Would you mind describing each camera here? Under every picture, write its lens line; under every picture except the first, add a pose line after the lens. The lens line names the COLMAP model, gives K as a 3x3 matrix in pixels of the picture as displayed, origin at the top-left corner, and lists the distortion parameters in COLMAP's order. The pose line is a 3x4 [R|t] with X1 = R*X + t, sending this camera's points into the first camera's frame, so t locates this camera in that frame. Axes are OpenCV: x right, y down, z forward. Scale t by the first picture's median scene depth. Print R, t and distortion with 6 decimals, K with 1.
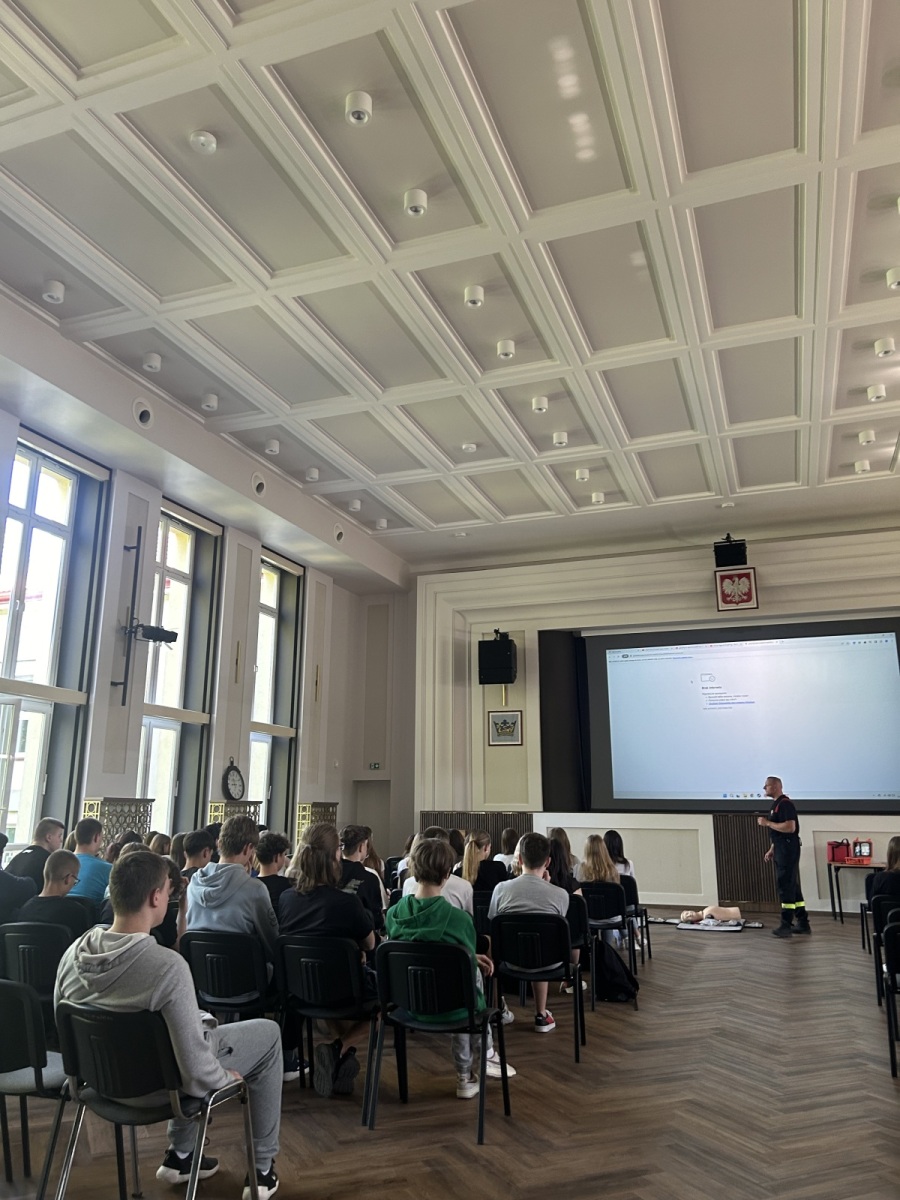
lens RADIAL K [[895.9, 0, 435.9], [0, 895.9, 596.3], [0, 0, 1]] dist [0.027682, -0.003698]
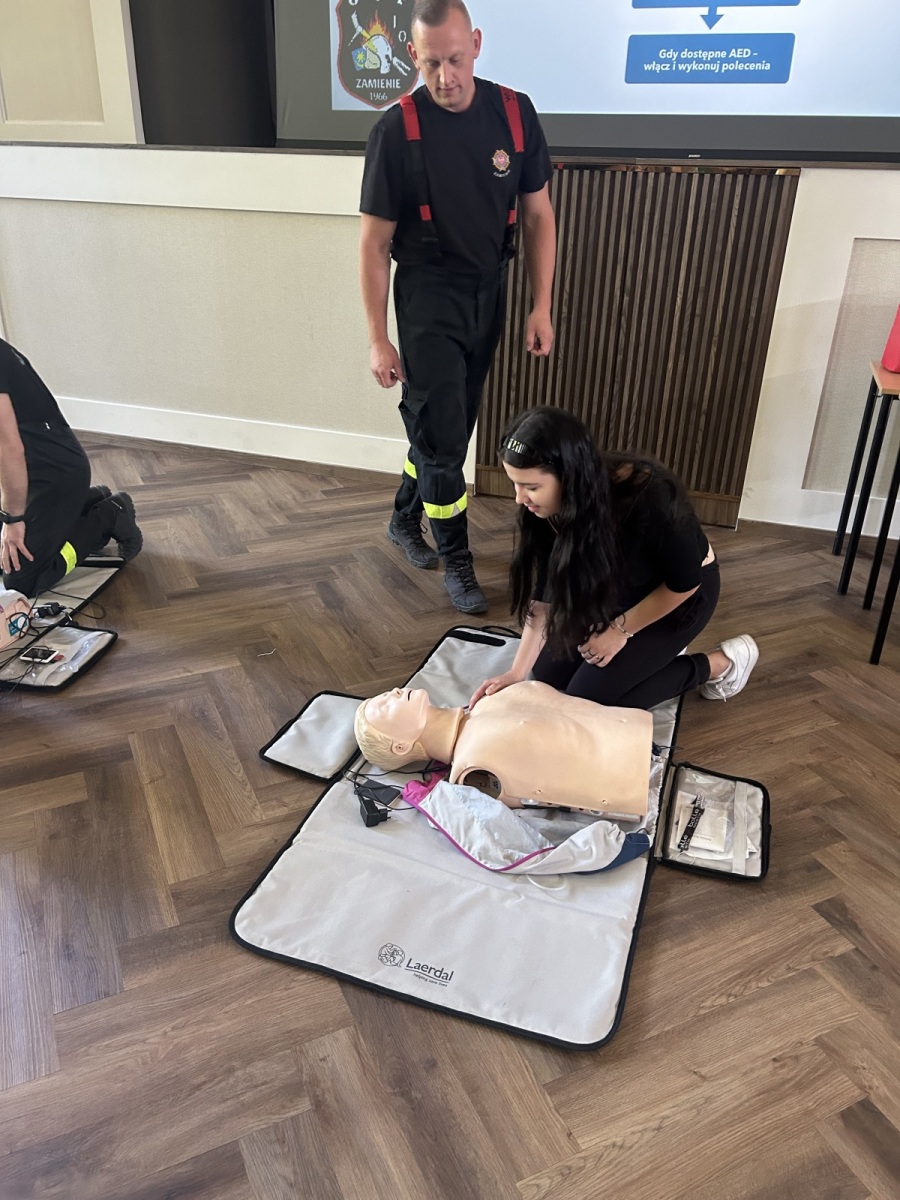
lens RADIAL K [[905.8, 0, 442.0], [0, 905.8, 602.0], [0, 0, 1]] dist [0.047052, -0.047385]
pose [[0.999035, 0.001082, 0.043899, 0.241788], [-0.028723, 0.772285, 0.634626, 0.149456], [-0.033216, -0.635275, 0.771572, 0.614802]]
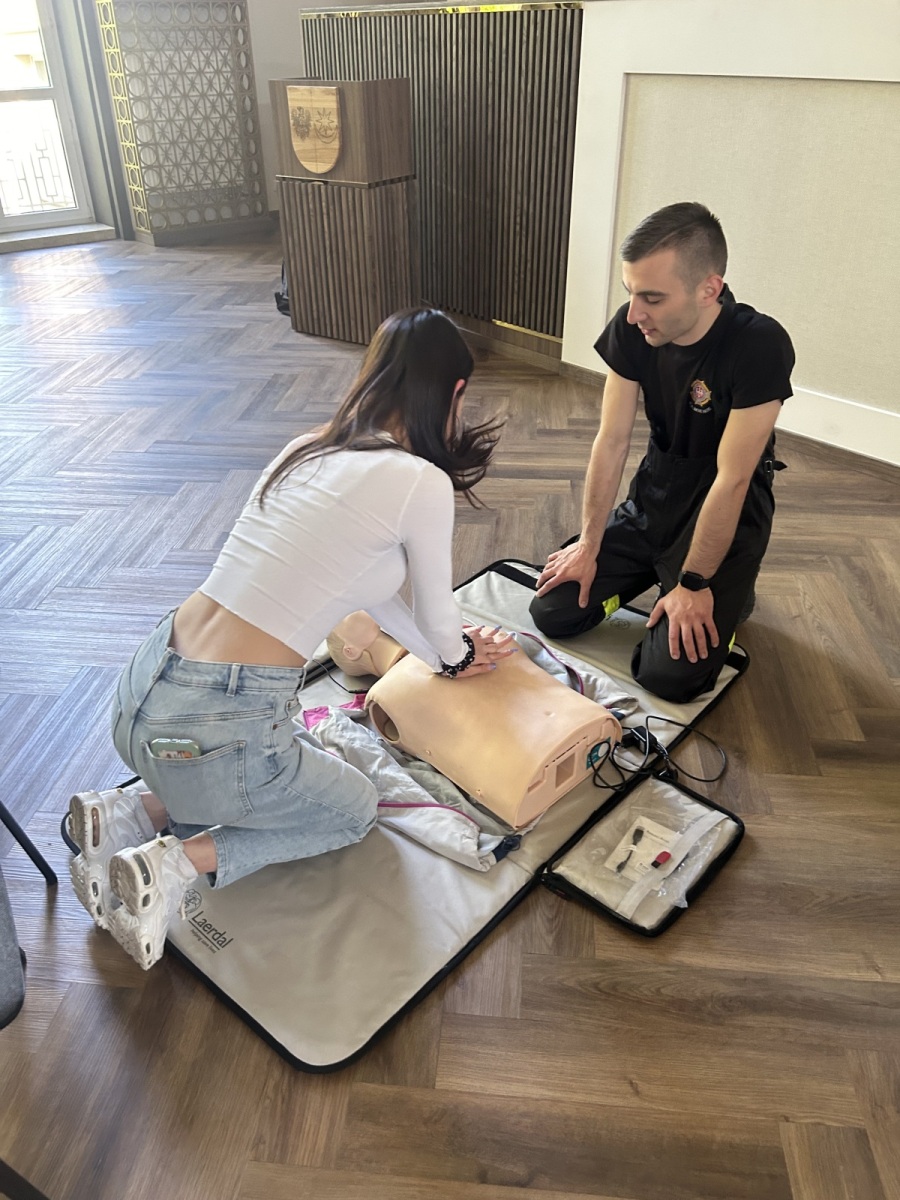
lens RADIAL K [[922.4, 0, 450.0], [0, 922.4, 600.0], [0, 0, 1]] dist [0.038602, -0.046970]
pose [[0.880419, 0.237845, -0.410234, 0.194963], [0.120579, 0.724388, 0.678766, 0.171014], [0.458609, -0.647064, 0.609086, 0.683965]]
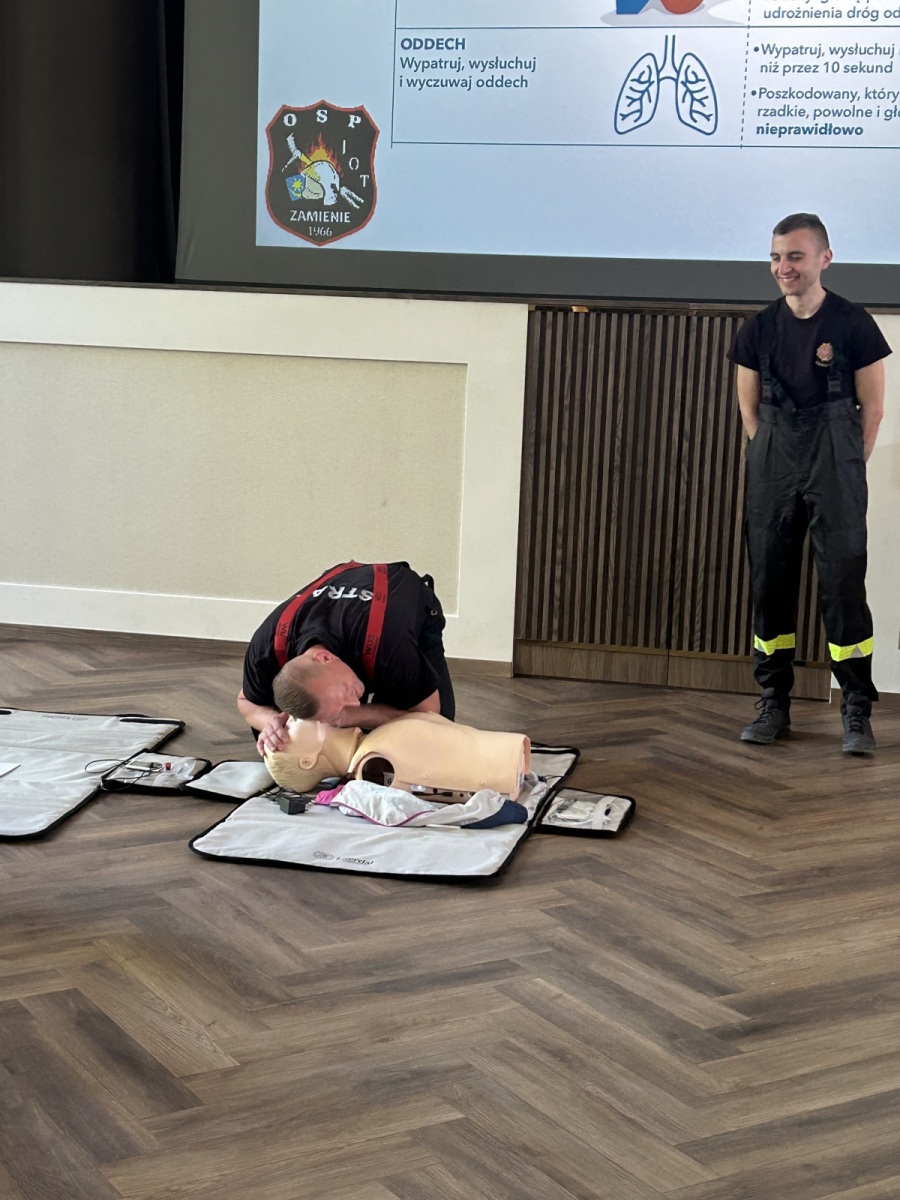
lens RADIAL K [[1829.7, 0, 444.4], [0, 1829.7, 598.0], [0, 0, 1]] dist [0.225757, -0.691321]
pose [[0.988182, 0.011601, 0.152847, 0.181639], [-0.068276, 0.926068, 0.371128, 0.116172], [-0.137241, -0.377178, 0.915916, 0.453309]]
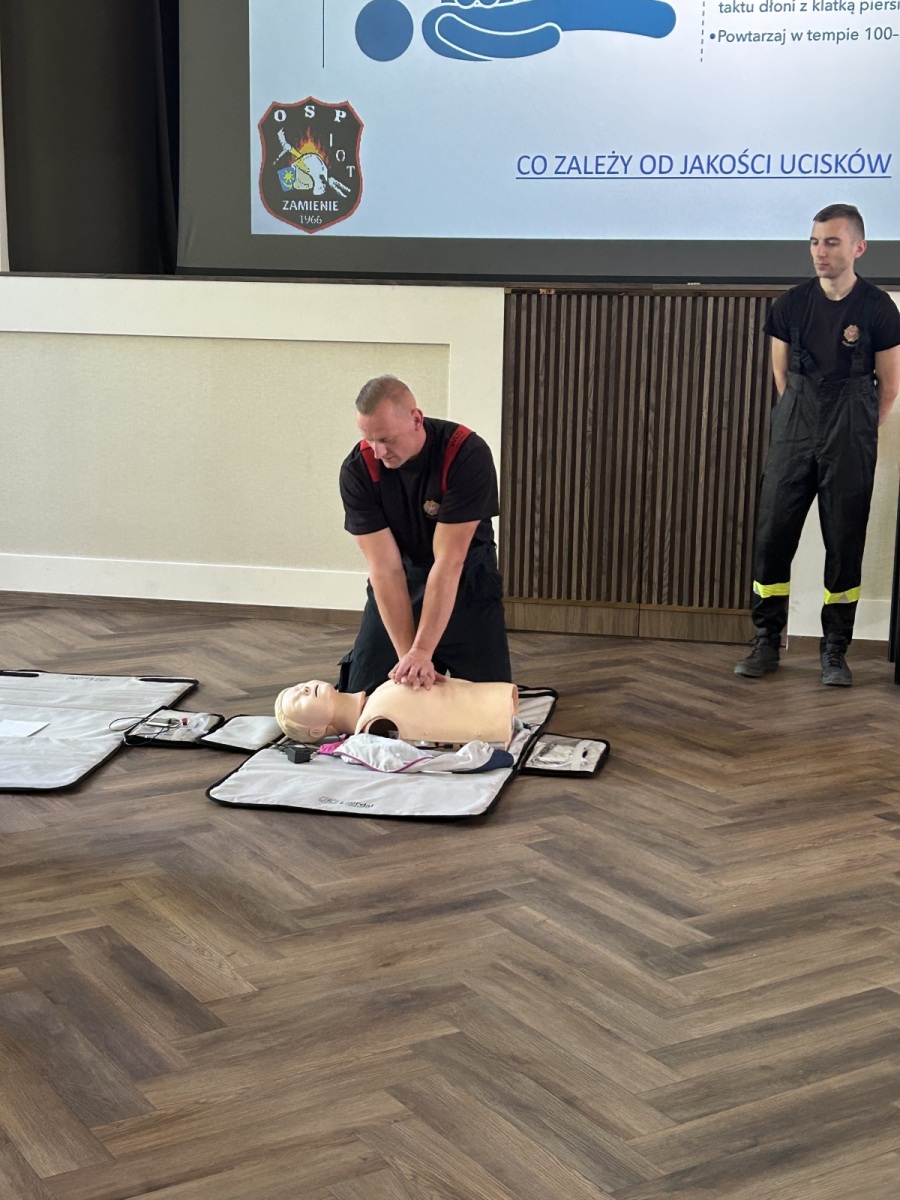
lens RADIAL K [[1706.5, 0, 450.0], [0, 1706.5, 600.0], [0, 0, 1]] dist [0.247456, -0.774034]
pose [[0.986844, -0.014748, 0.161003, 0.180967], [-0.050969, 0.916674, 0.396372, 0.111466], [-0.153433, -0.399363, 0.903863, 0.447176]]
